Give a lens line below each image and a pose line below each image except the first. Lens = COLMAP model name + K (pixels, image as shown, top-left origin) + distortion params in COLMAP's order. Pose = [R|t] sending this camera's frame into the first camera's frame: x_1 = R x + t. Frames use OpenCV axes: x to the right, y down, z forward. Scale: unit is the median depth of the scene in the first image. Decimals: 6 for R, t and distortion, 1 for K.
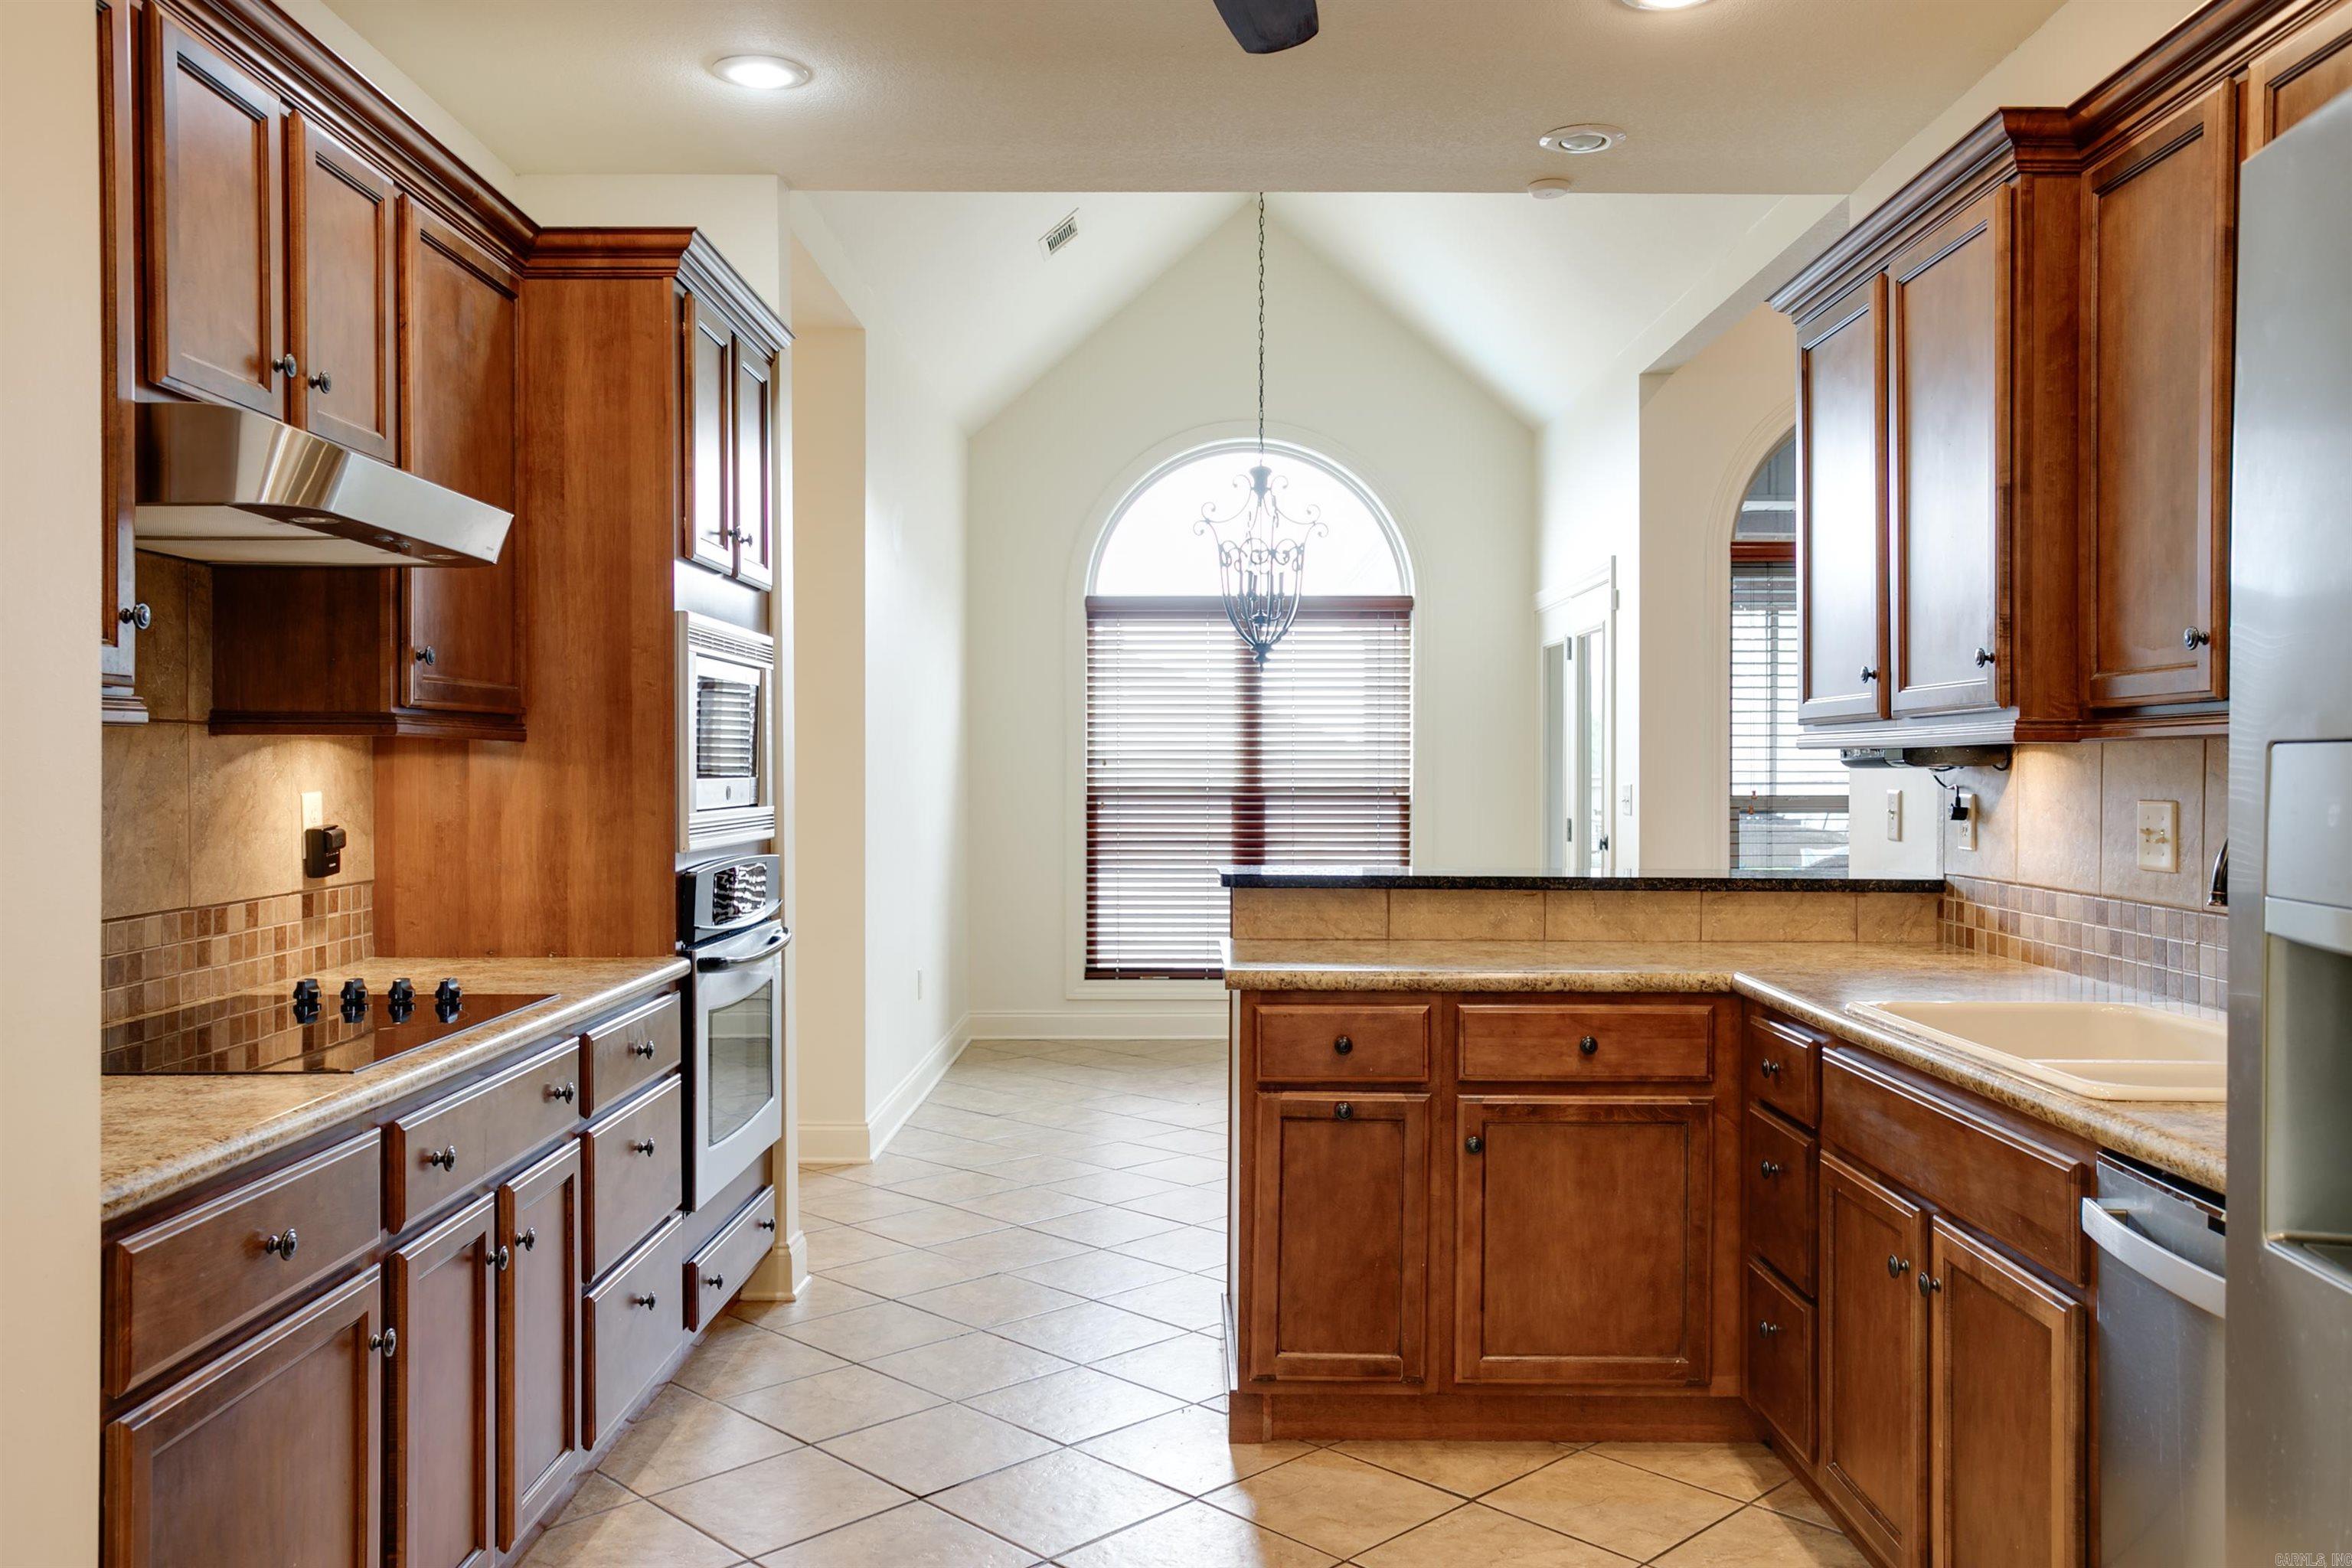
lens RADIAL K [[1857.5, 0, 1171.6], [0, 1857.5, 781.3], [0, 0, 1]] dist [-0.038640, 0.078727]
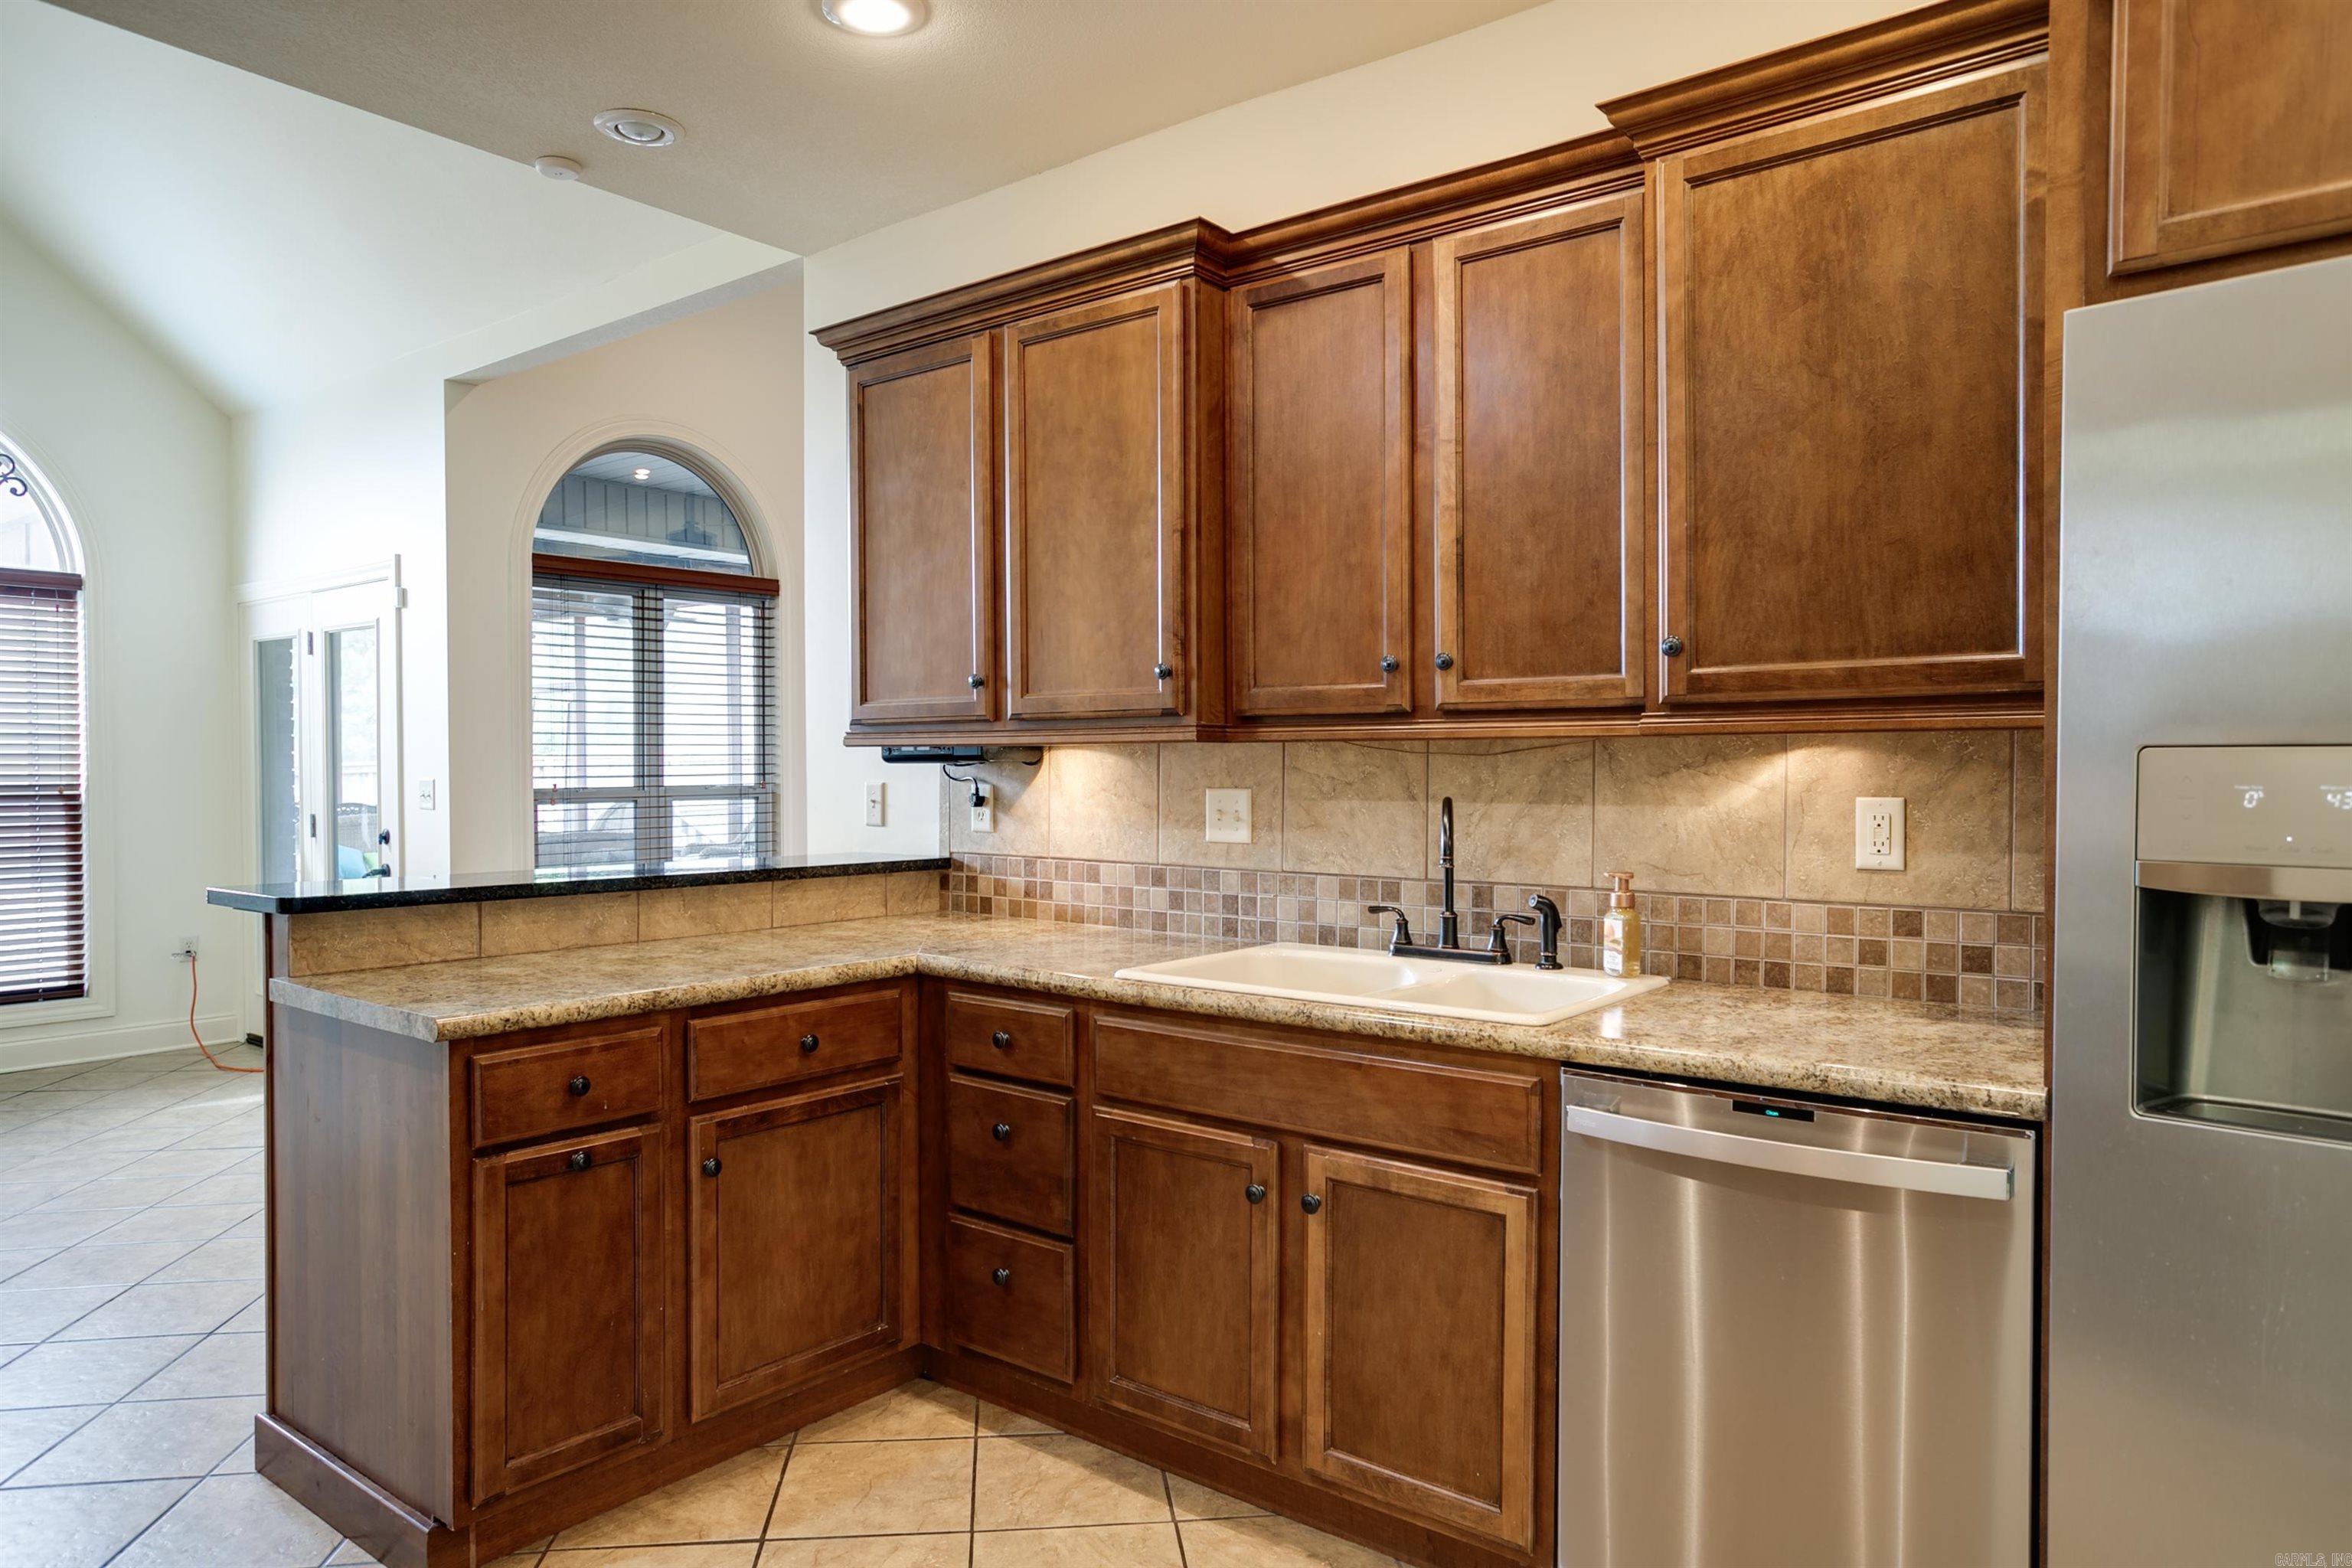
lens RADIAL K [[1461.2, 0, 1186.3], [0, 1461.2, 802.0], [0, 0, 1]] dist [-0.045504, 0.047883]
pose [[0.610253, -0.023679, 0.791853, -0.258851], [0.007262, 0.999678, 0.024297, -0.004650], [-0.792173, -0.009077, 0.610229, 0.349103]]
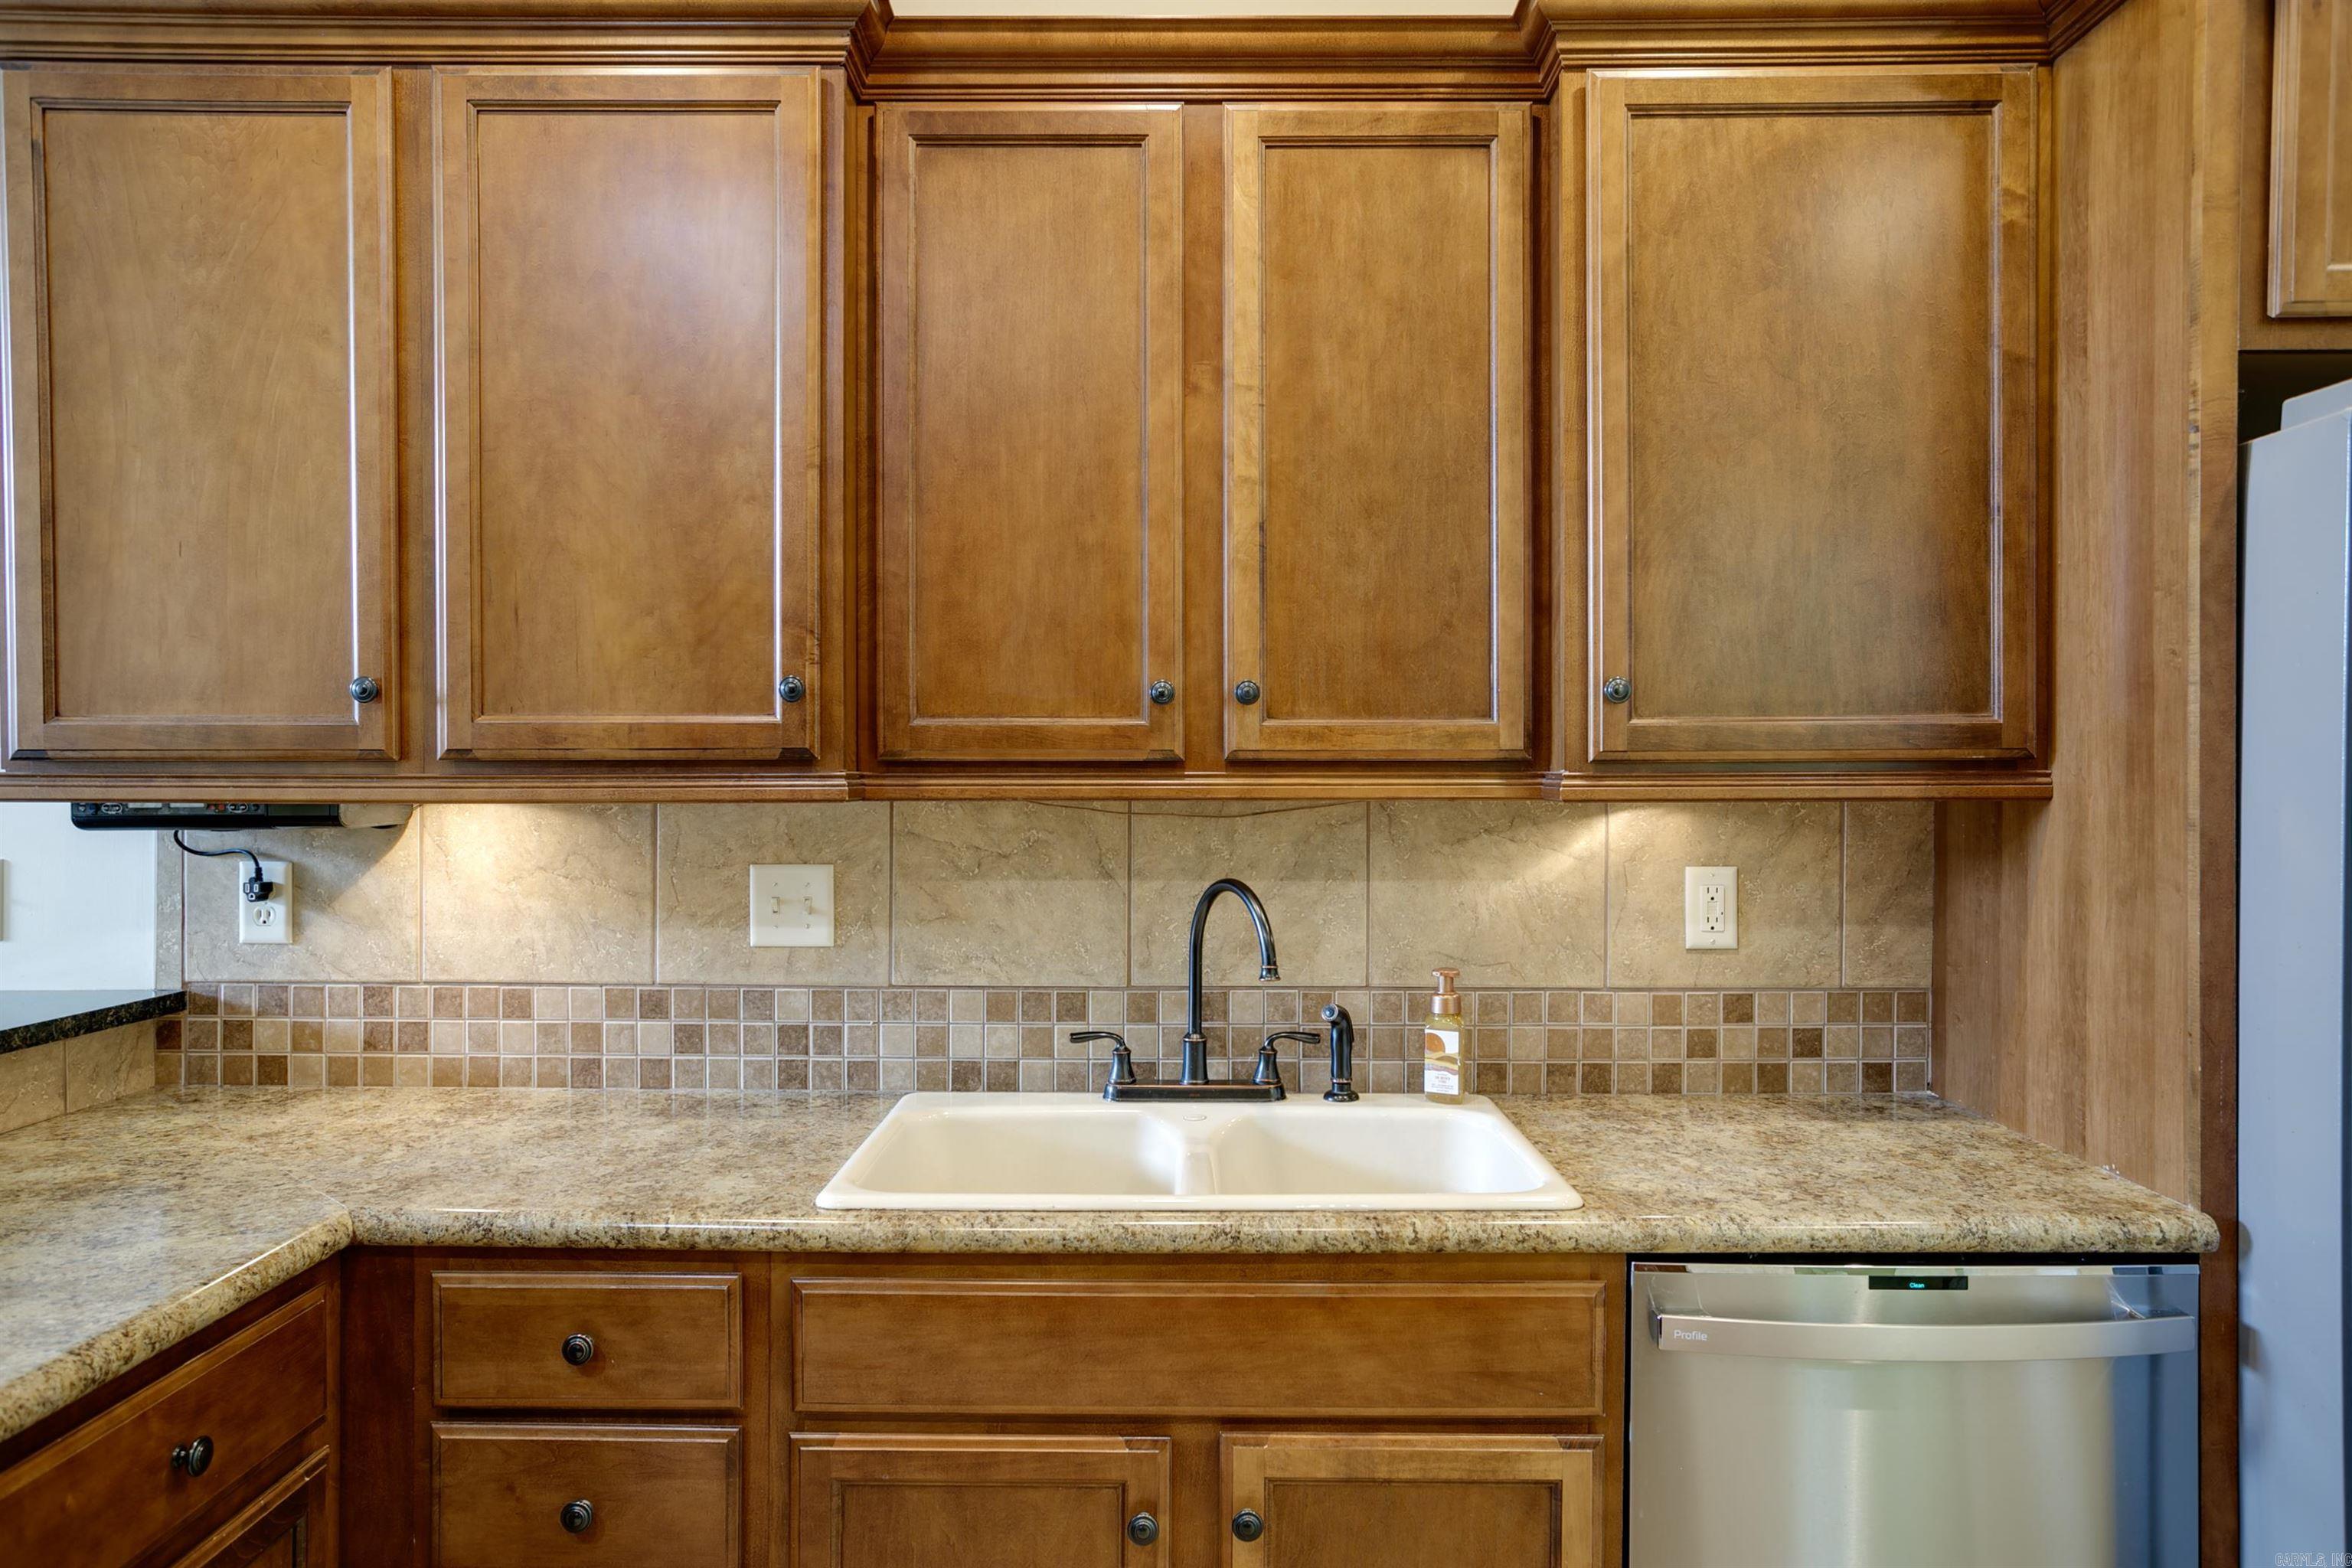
lens RADIAL K [[1555.5, 0, 1177.0], [0, 1555.5, 792.8], [0, 0, 1]] dist [-0.042411, 0.057866]
pose [[-0.003673, -0.017734, 0.999836, -0.159838], [0.004896, 0.999830, 0.017752, -0.030429], [-0.999981, 0.004961, -0.003586, 0.723027]]
